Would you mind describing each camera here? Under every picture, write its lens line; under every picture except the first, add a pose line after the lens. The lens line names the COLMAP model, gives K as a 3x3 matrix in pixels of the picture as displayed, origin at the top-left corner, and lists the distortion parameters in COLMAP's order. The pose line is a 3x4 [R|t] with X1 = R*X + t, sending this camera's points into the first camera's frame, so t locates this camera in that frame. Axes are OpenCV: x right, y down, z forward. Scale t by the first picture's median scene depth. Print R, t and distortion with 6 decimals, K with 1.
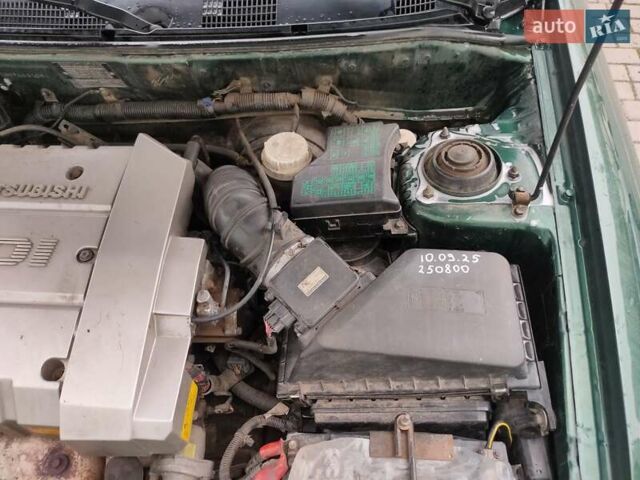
lens RADIAL K [[497.5, 0, 320.0], [0, 497.5, 240.0], [0, 0, 1]] dist [0.040431, -0.041258]
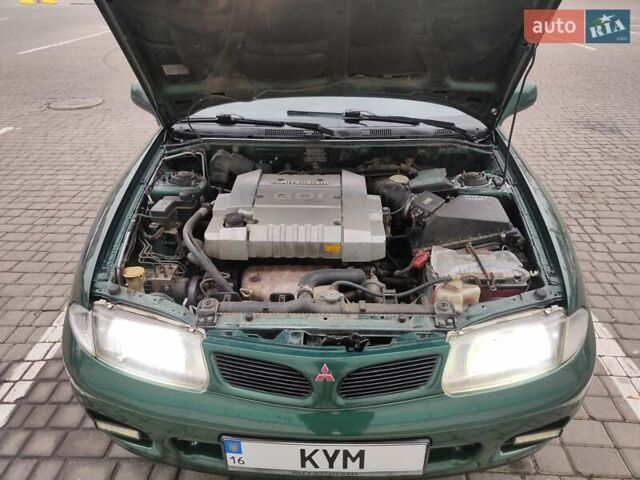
lens RADIAL K [[497.5, 0, 320.0], [0, 497.5, 240.0], [0, 0, 1]] dist [0.040431, -0.041258]
pose [[0.998659, 0.008393, 0.051082, -0.577083], [0.014862, 0.898741, -0.438228, 1.141043], [-0.049588, 0.438399, 0.897411, -1.023214]]
